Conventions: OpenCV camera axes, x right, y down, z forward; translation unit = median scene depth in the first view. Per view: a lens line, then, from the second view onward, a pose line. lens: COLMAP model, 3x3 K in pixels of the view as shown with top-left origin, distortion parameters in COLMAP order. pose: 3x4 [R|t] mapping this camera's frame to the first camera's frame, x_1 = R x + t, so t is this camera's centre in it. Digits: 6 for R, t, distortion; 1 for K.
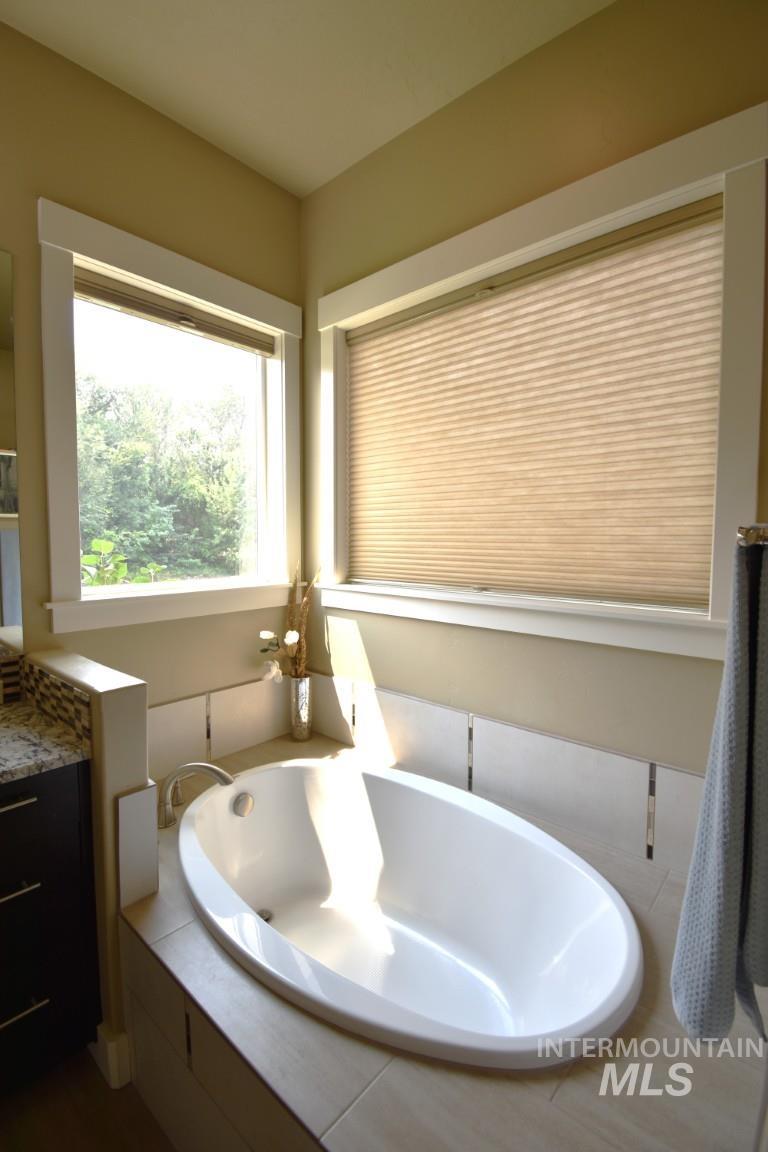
lens RADIAL K [[506.5, 0, 385.1], [0, 506.5, 572.3], [0, 0, 1]] dist [-0.003001, -0.015462]
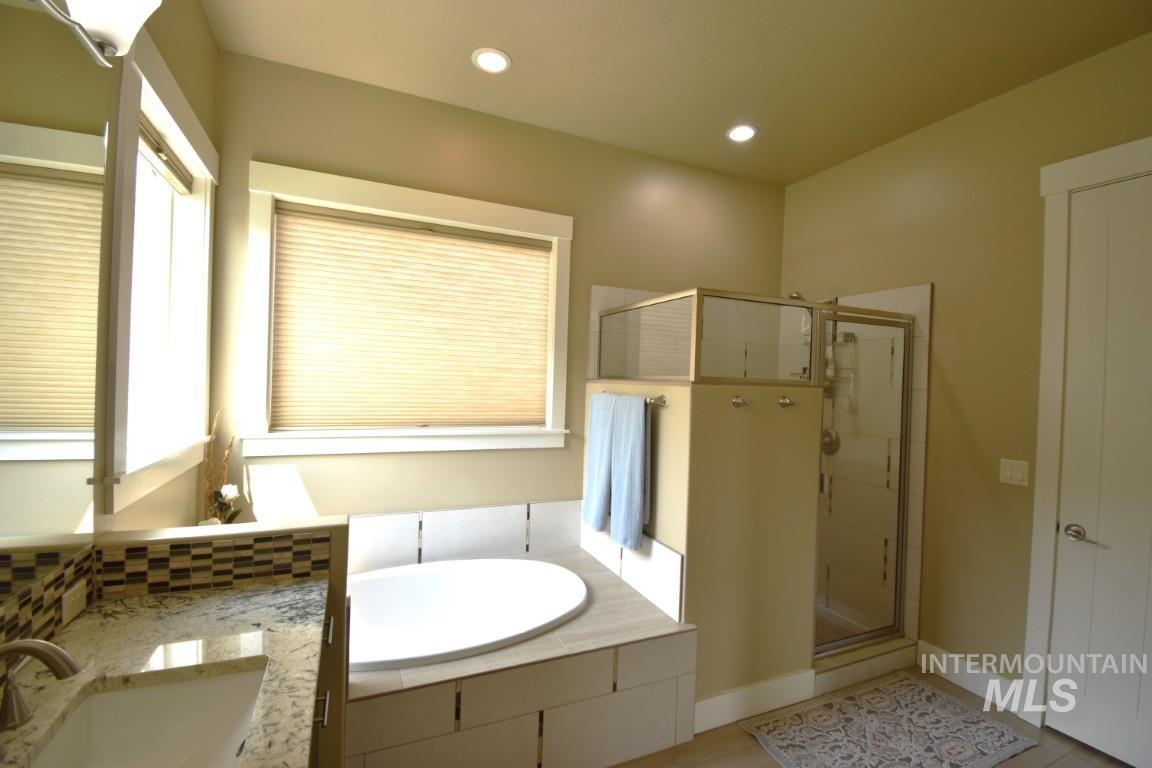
lens RADIAL K [[506.5, 0, 586.3], [0, 506.5, 385.3], [0, 0, 1]] dist [-0.003001, -0.015462]
pose [[0.413901, 0.001301, 0.910321, -1.023670], [0.032124, 0.999355, -0.016034, -0.048719], [-0.909755, 0.035880, 0.413592, -0.057033]]
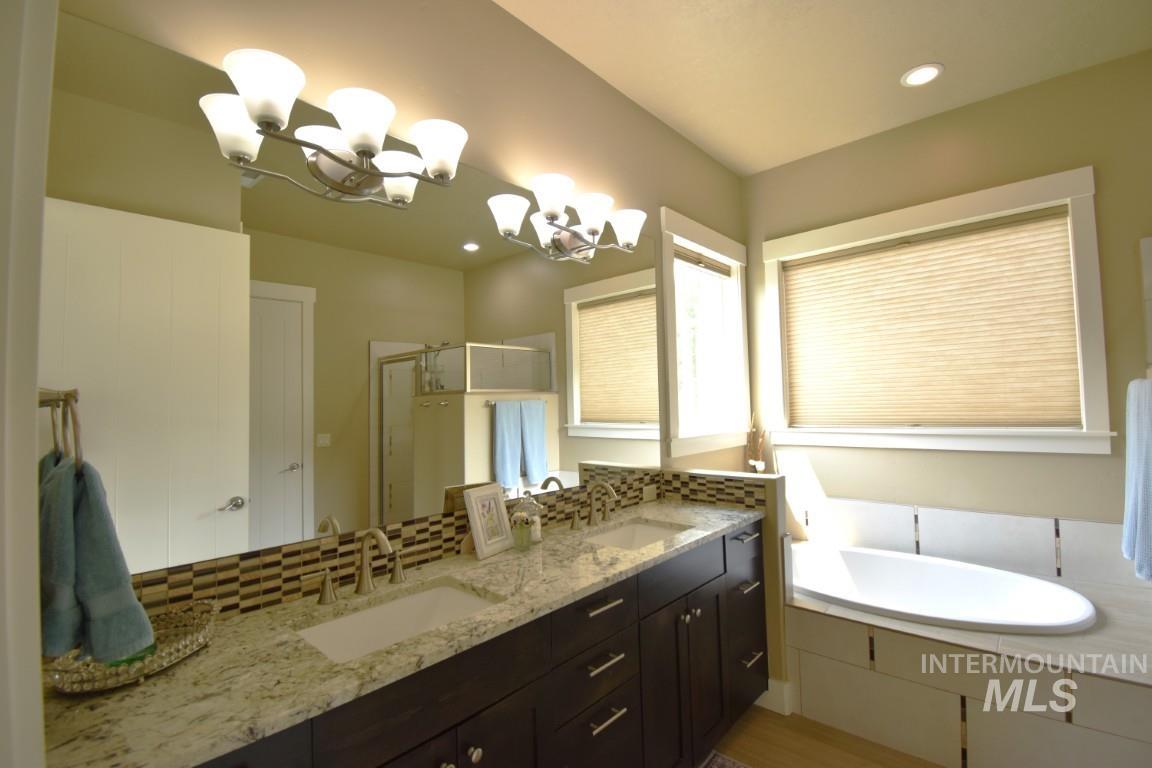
lens RADIAL K [[506.5, 0, 573.9], [0, 506.5, 383.5], [0, 0, 1]] dist [-0.003001, -0.015462]
pose [[0.998910, -0.031921, -0.034046, -0.863153], [0.028083, 0.993774, -0.107814, 0.047169], [0.037276, 0.106741, 0.993588, -0.652692]]
